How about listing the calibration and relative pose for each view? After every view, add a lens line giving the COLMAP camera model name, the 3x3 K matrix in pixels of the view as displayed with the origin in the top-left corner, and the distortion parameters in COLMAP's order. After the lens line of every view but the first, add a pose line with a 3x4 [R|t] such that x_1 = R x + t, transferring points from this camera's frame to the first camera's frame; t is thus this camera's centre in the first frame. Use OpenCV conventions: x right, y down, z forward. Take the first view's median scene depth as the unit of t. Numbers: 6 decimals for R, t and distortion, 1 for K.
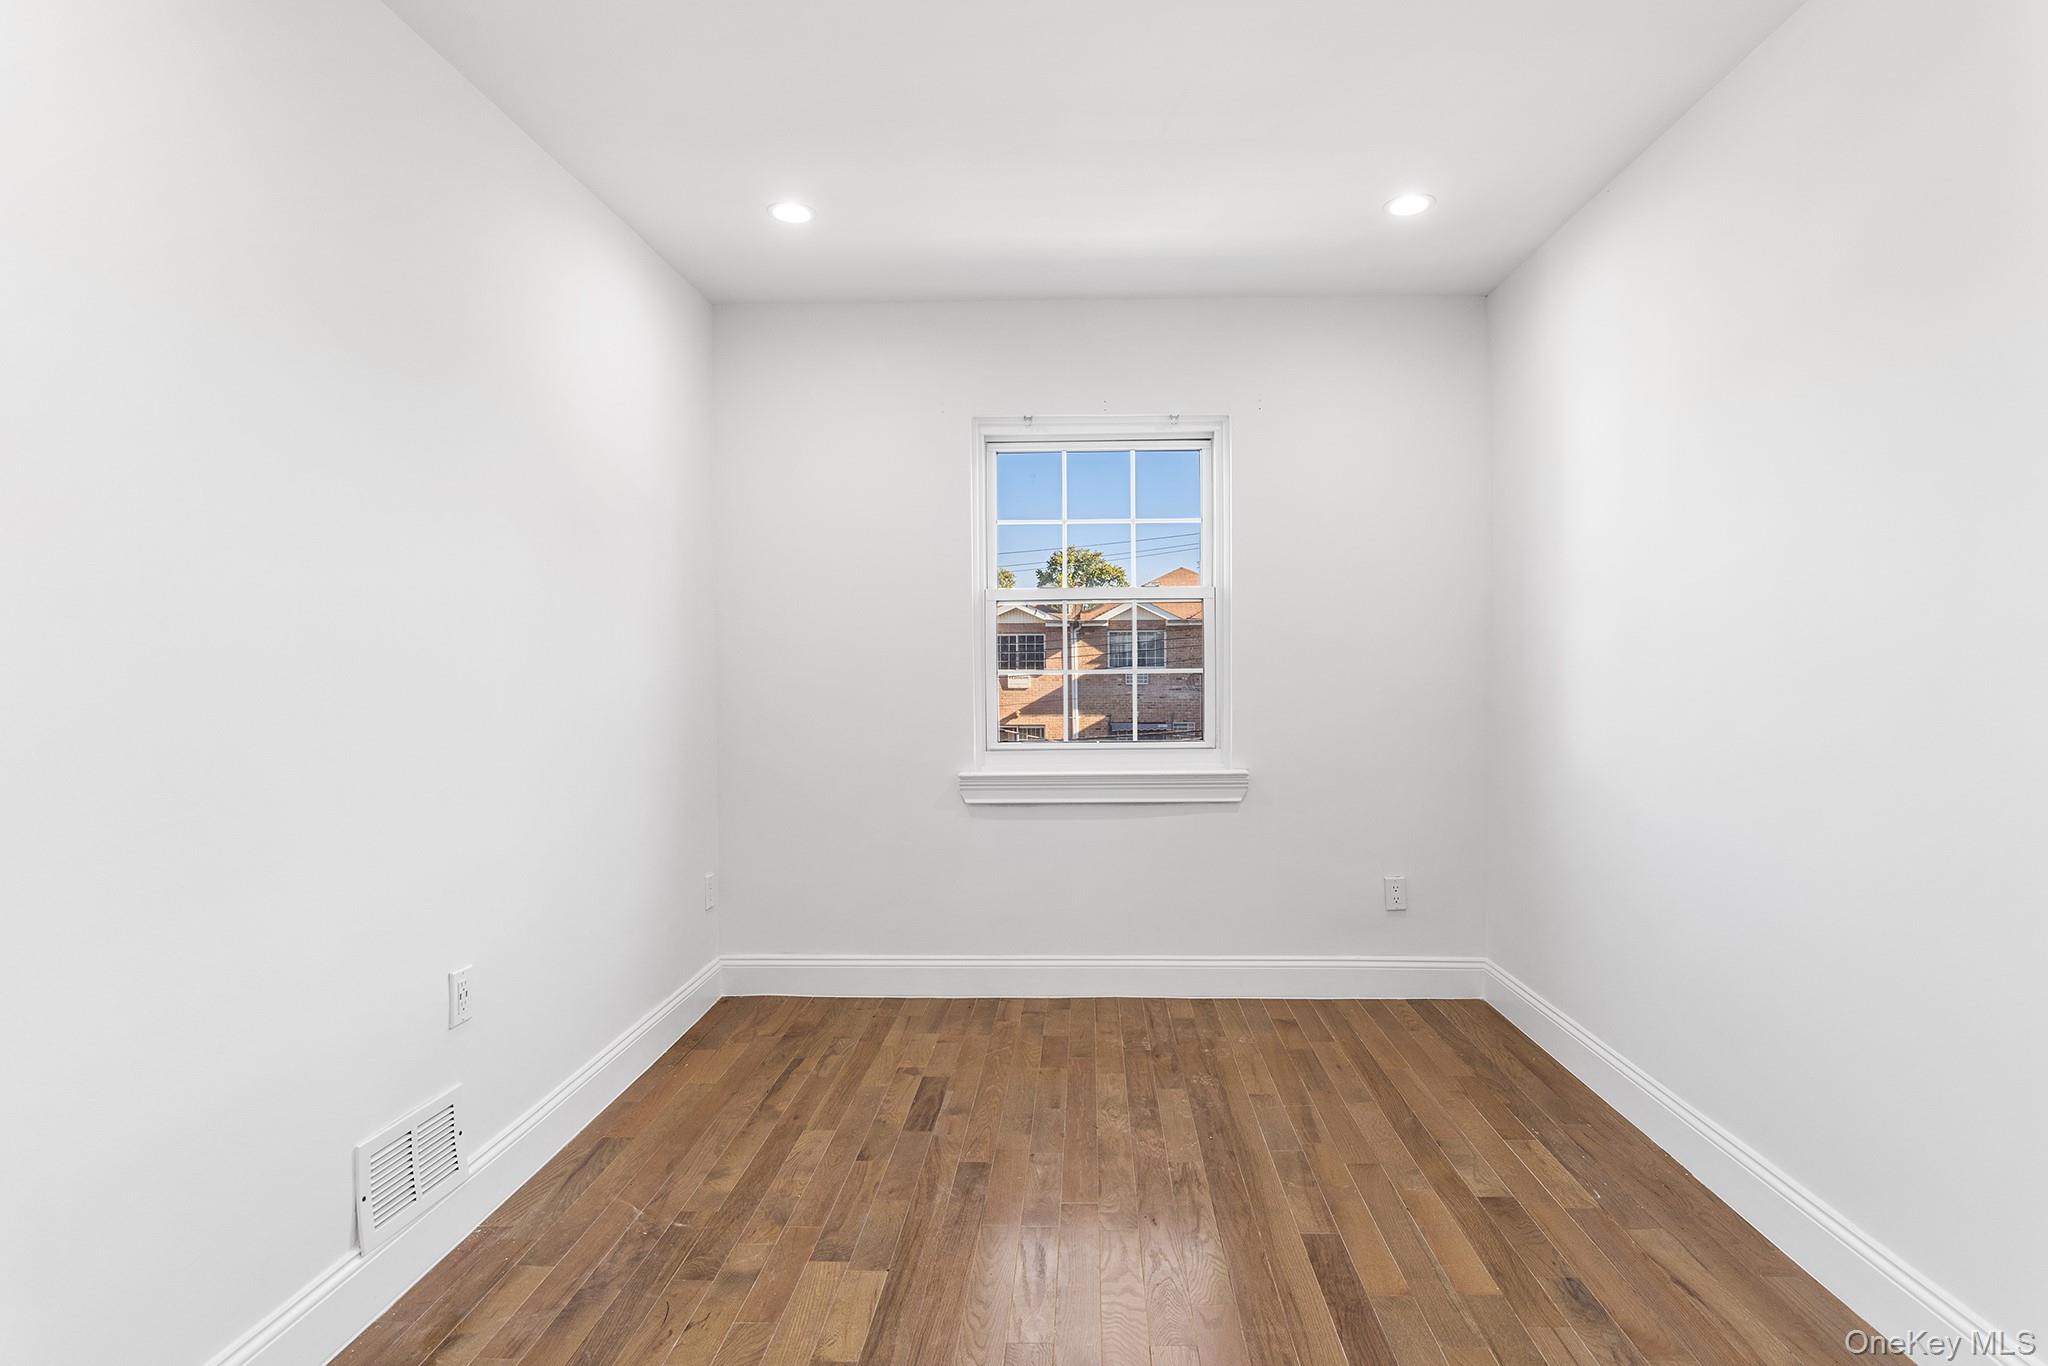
lens RADIAL K [[1050.2, 0, 1031.7], [0, 1050.2, 678.0], [0, 0, 1]] dist [0.003405, 0.000360]
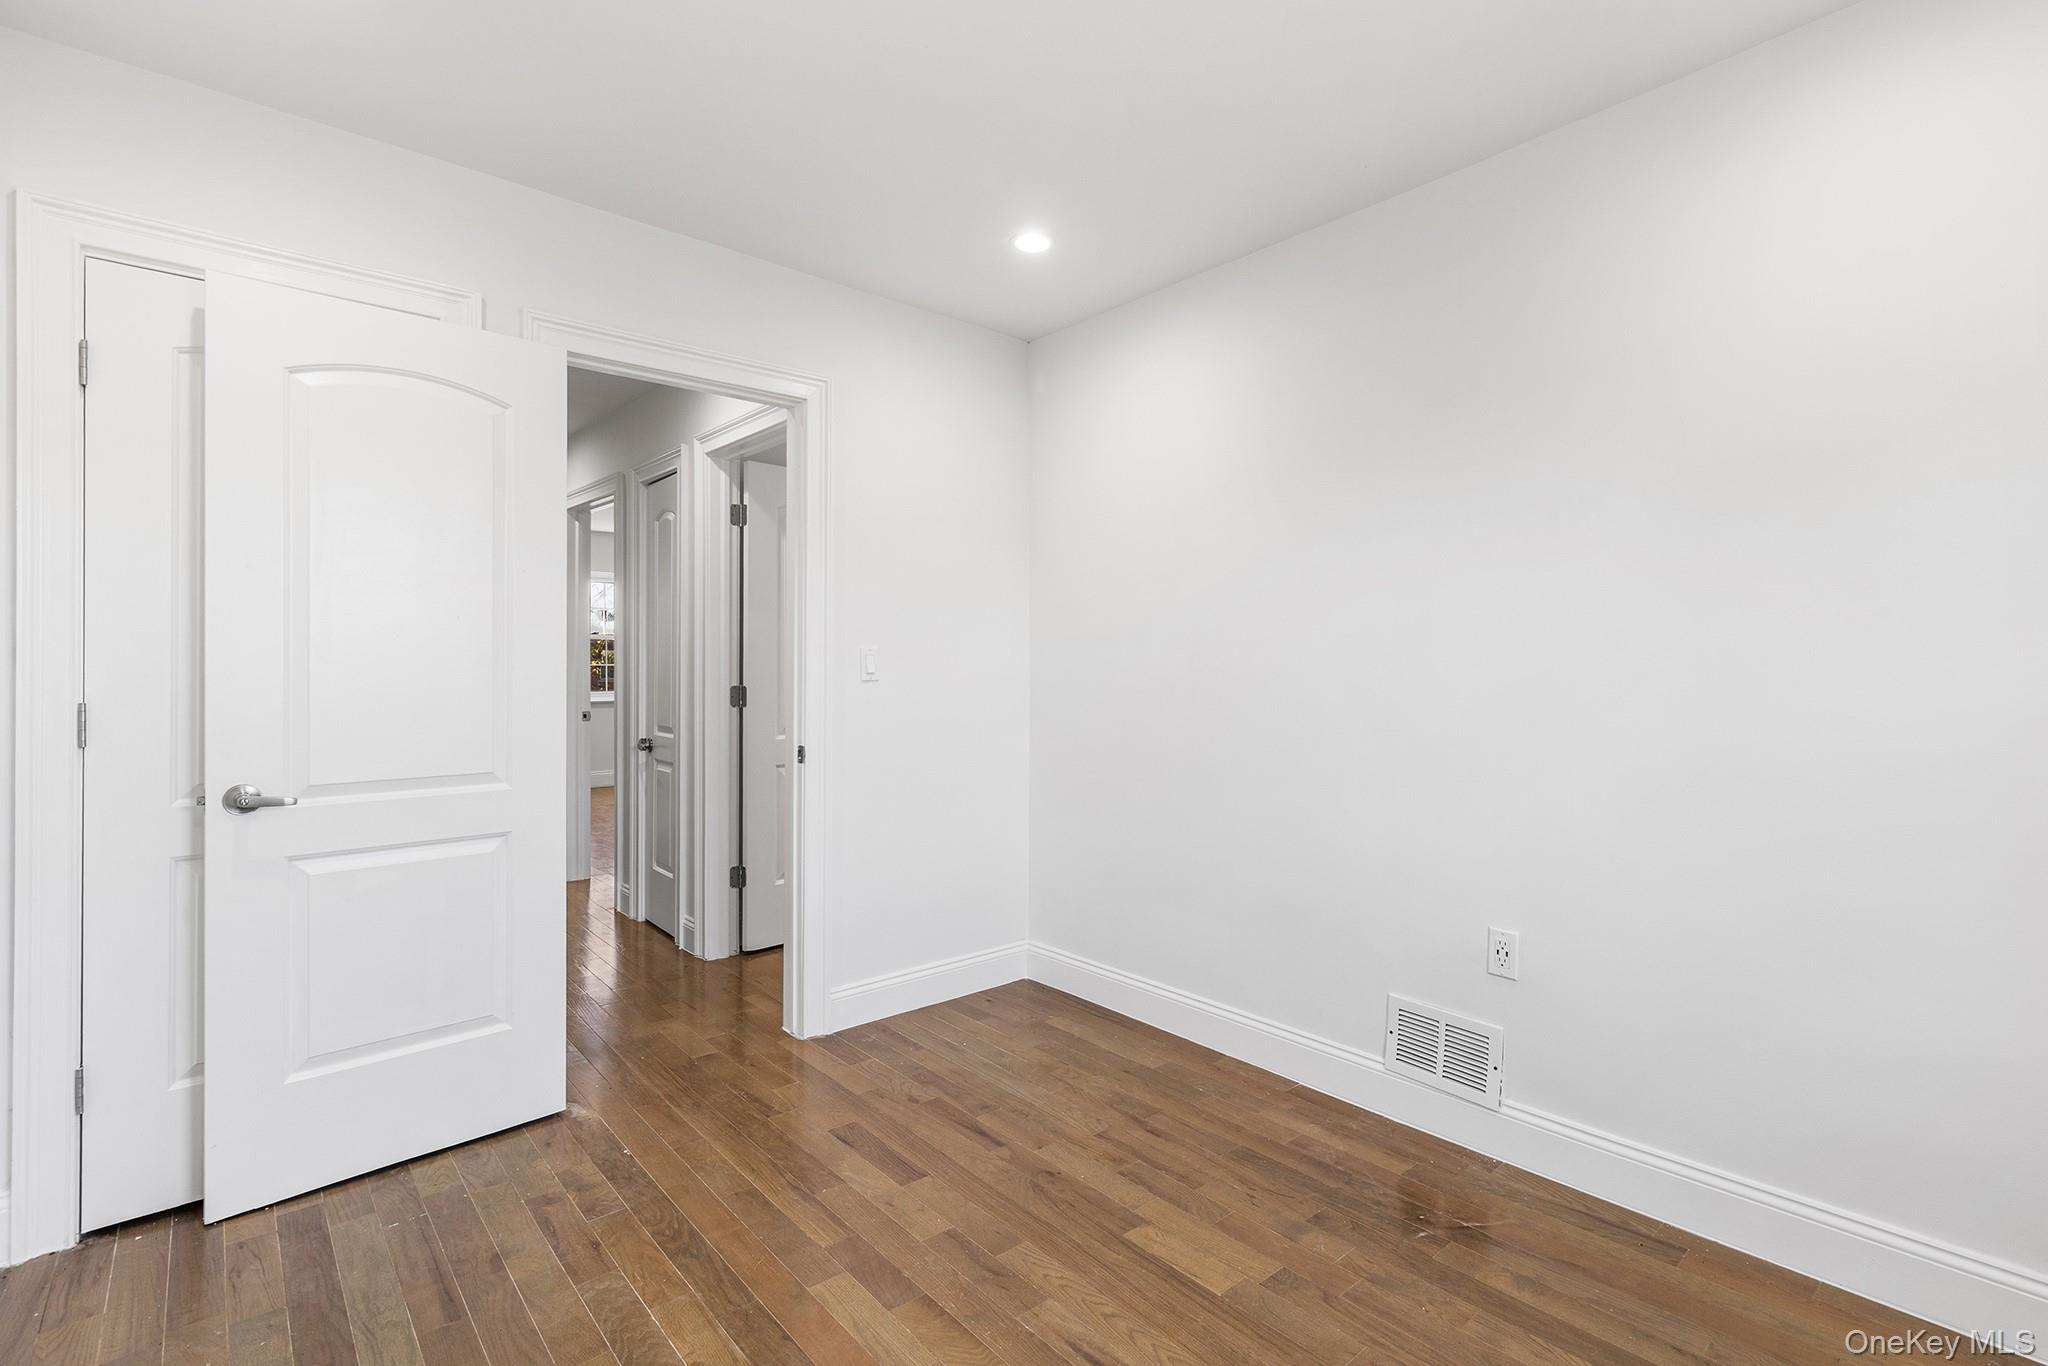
lens RADIAL K [[955.7, 0, 1036.0], [0, 955.7, 673.7], [0, 0, 1]] dist [0.005080, -0.001398]
pose [[-0.731714, 0.016528, -0.681411, 0.569728], [0.002603, 0.999766, 0.021455, -0.028030], [0.681607, 0.013925, -0.731586, 1.496953]]
